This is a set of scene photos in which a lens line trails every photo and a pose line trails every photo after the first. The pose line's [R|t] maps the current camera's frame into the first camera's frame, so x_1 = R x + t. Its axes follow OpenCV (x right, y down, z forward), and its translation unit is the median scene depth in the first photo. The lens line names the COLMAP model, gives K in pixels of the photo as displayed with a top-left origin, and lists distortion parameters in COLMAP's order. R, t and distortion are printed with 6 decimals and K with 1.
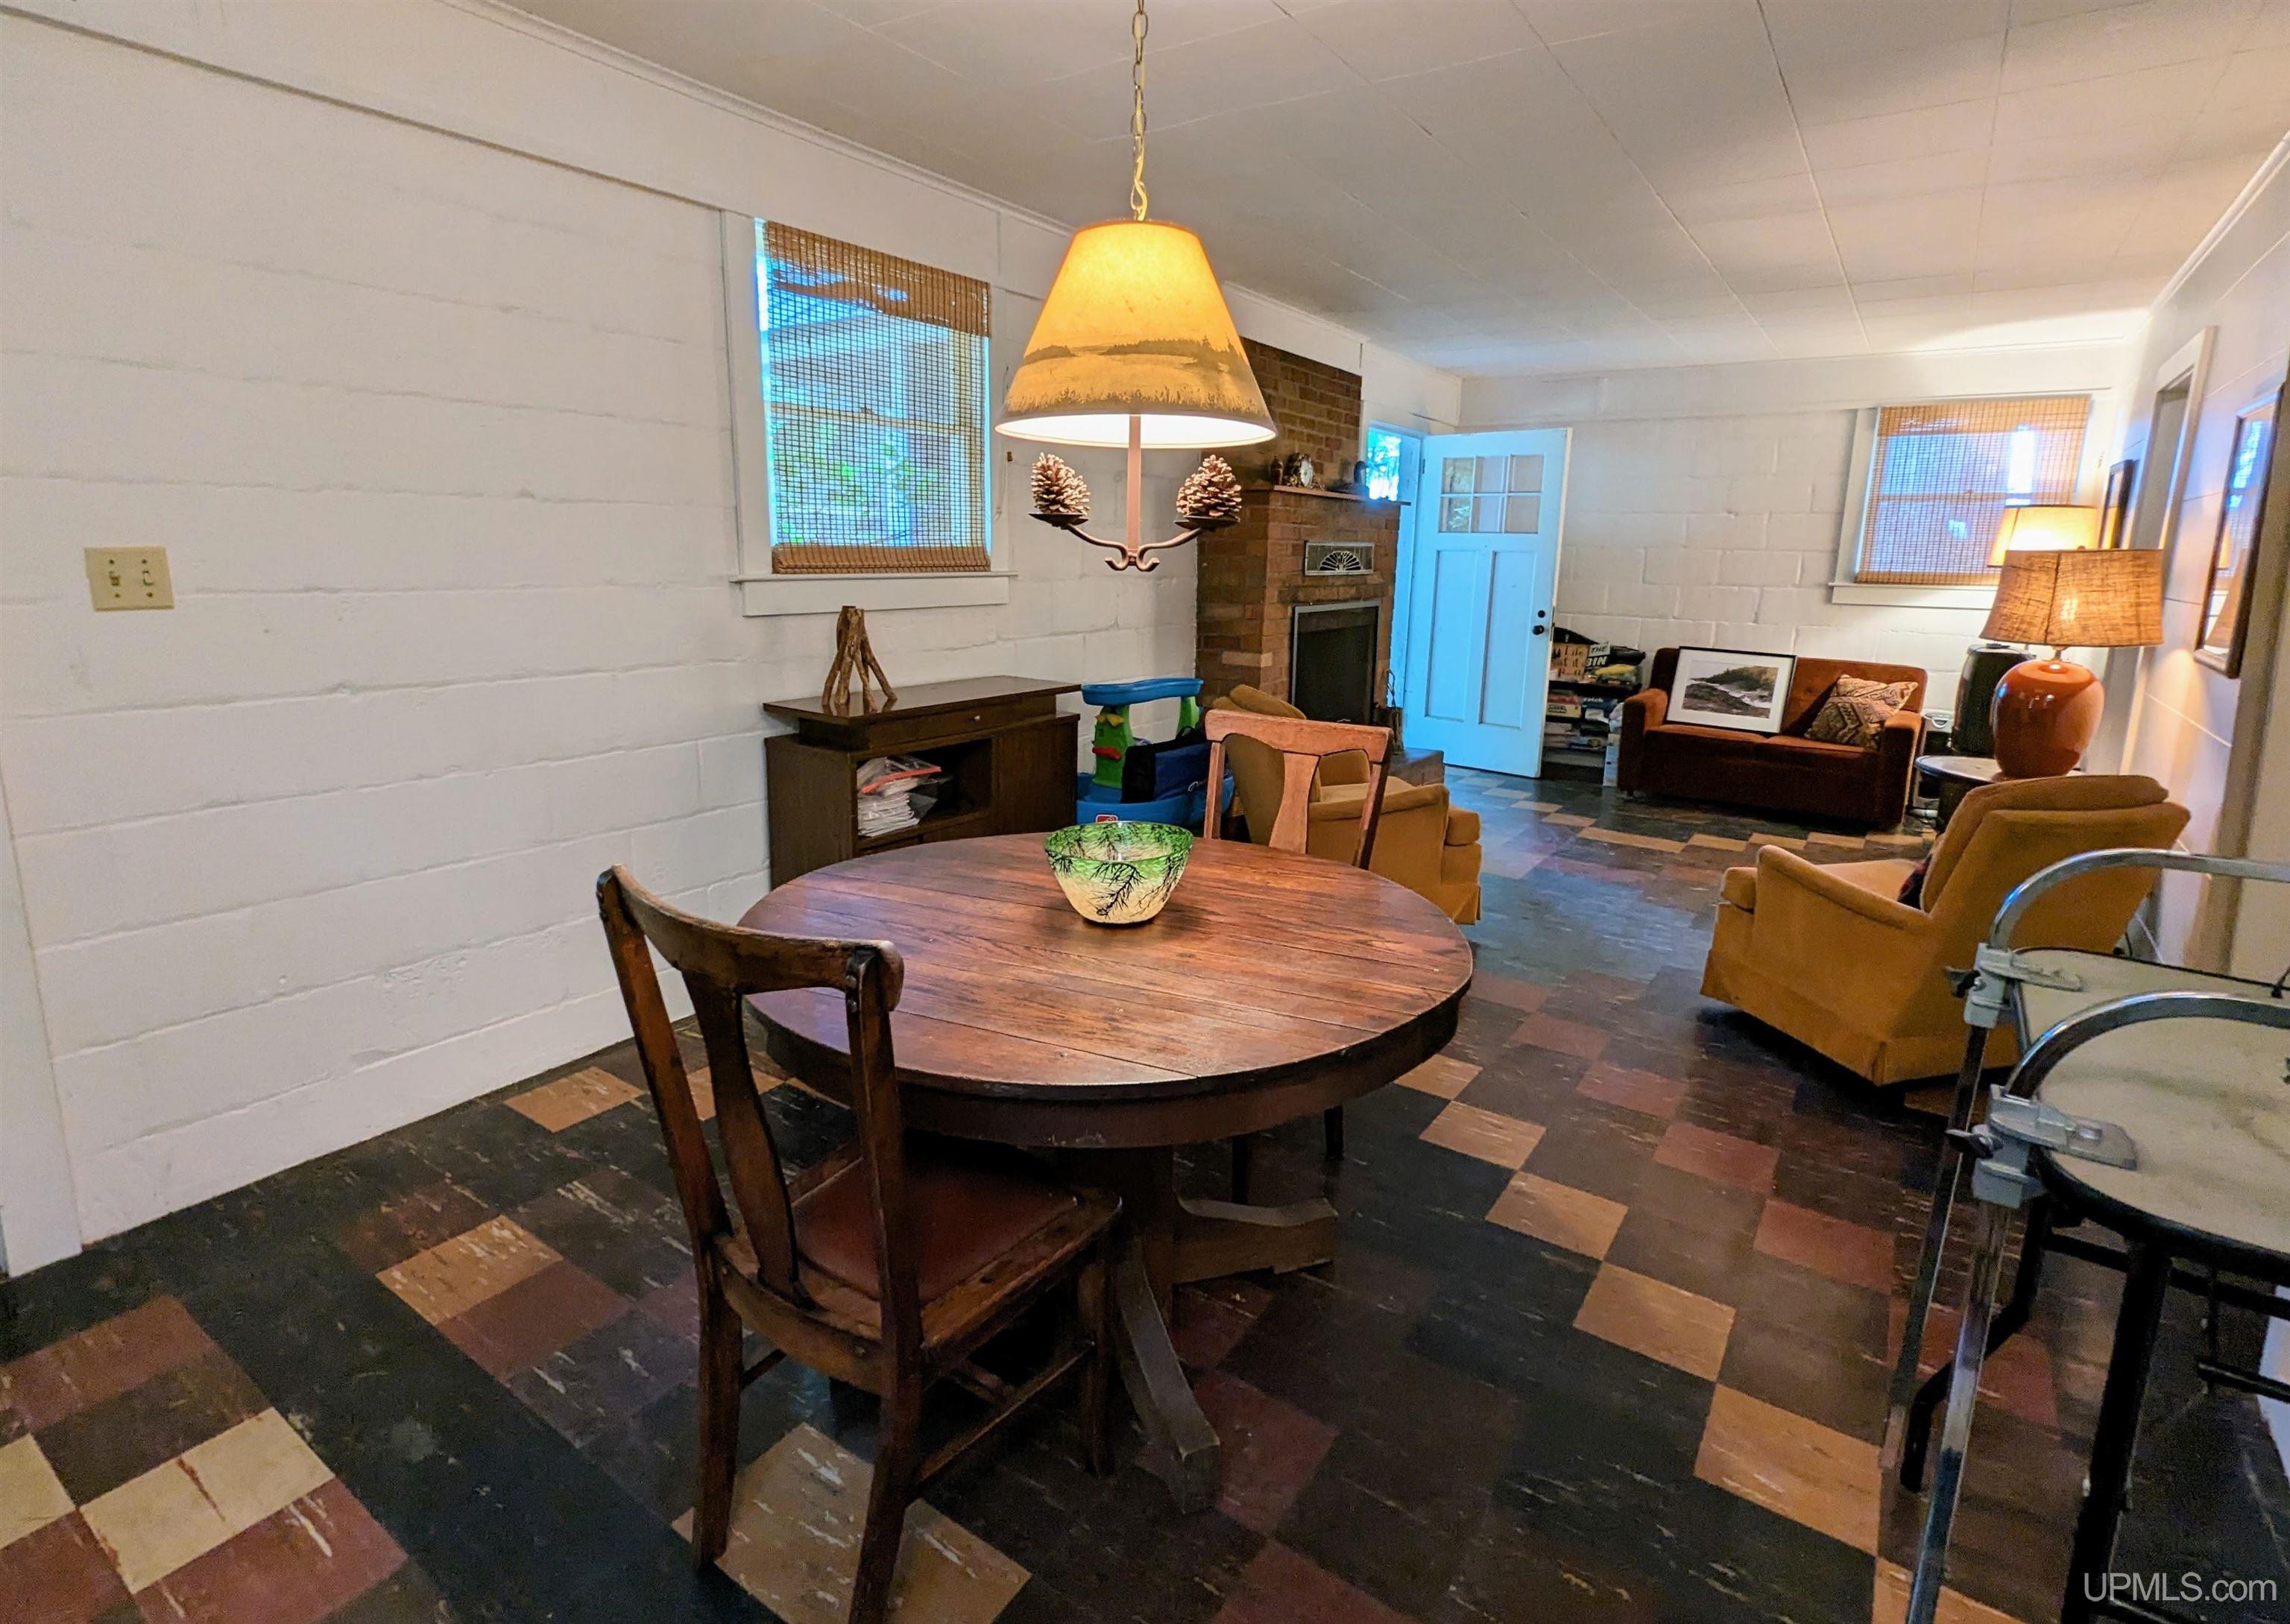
lens RADIAL K [[1133.3, 0, 1149.8], [0, 1133.3, 769.0], [0, 0, 1]] dist [0.000028, 0.000148]
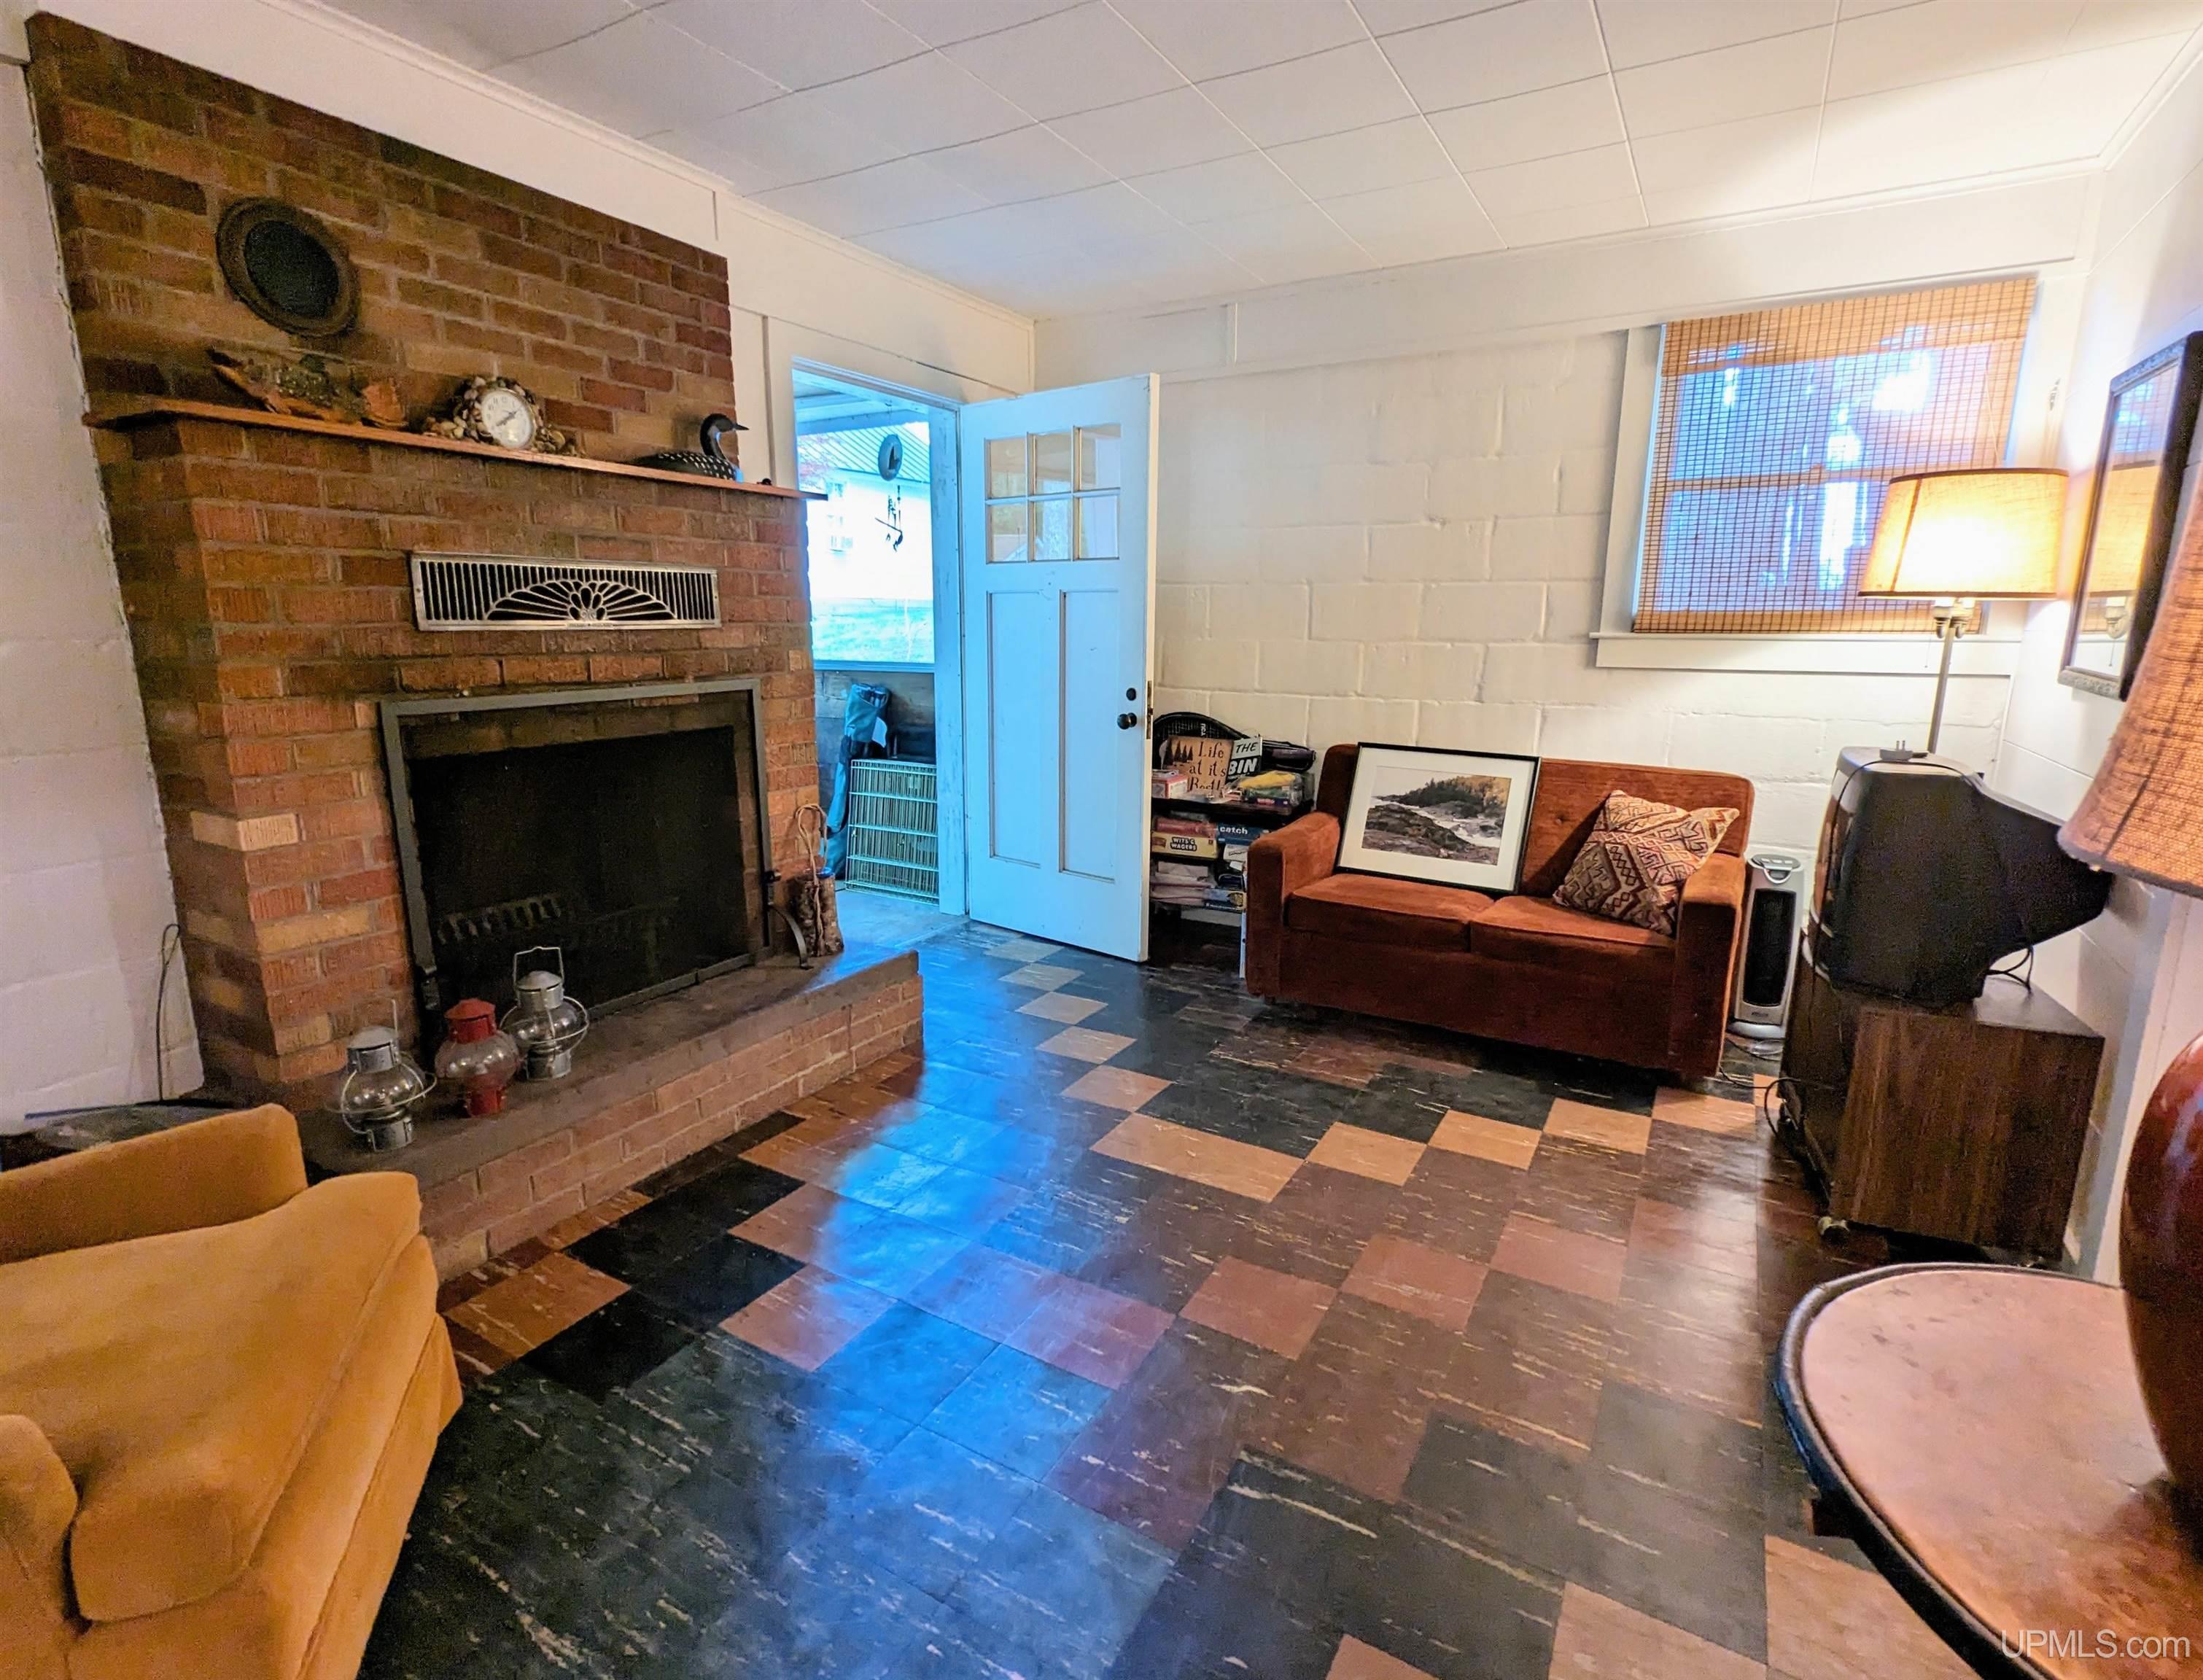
lens RADIAL K [[1070.3, 0, 1101.5], [0, 1070.3, 840.0], [0, 0, 1]] dist [-0.000881, 0.000173]
pose [[0.997449, -0.029667, 0.064925, 0.306707], [0.028996, 0.999516, 0.011246, -0.070127], [-0.065227, -0.009334, 0.997827, 0.460457]]
